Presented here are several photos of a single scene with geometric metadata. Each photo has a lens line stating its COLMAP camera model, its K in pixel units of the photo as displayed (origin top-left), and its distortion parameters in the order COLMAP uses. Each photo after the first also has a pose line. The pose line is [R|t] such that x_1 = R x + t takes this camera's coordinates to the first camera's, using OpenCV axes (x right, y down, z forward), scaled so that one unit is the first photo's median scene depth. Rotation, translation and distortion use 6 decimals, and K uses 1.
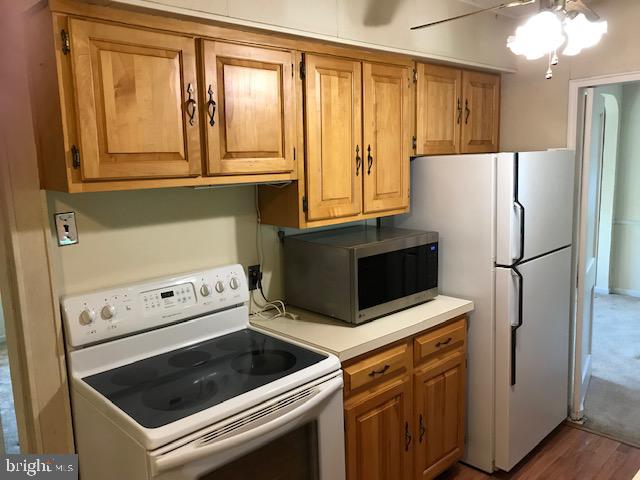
lens RADIAL K [[533.7, 0, 320.0], [0, 533.7, 240.0], [0, 0, 1]] dist [0.000596, -0.008002]
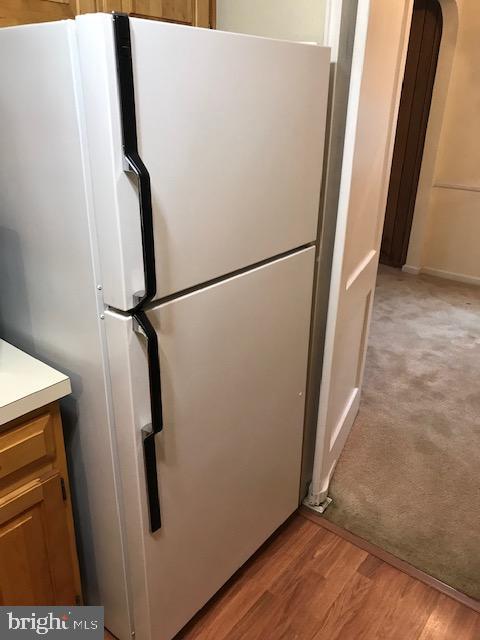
lens RADIAL K [[511.3, 0, 240.0], [0, 511.3, 320.0], [0, 0, 1]] dist [0.006494, 0.004527]
pose [[0.992637, -0.003878, 0.121069, 0.363289], [-0.027548, 0.966068, 0.256814, -0.049822], [-0.117957, -0.258258, 0.958848, 0.538261]]
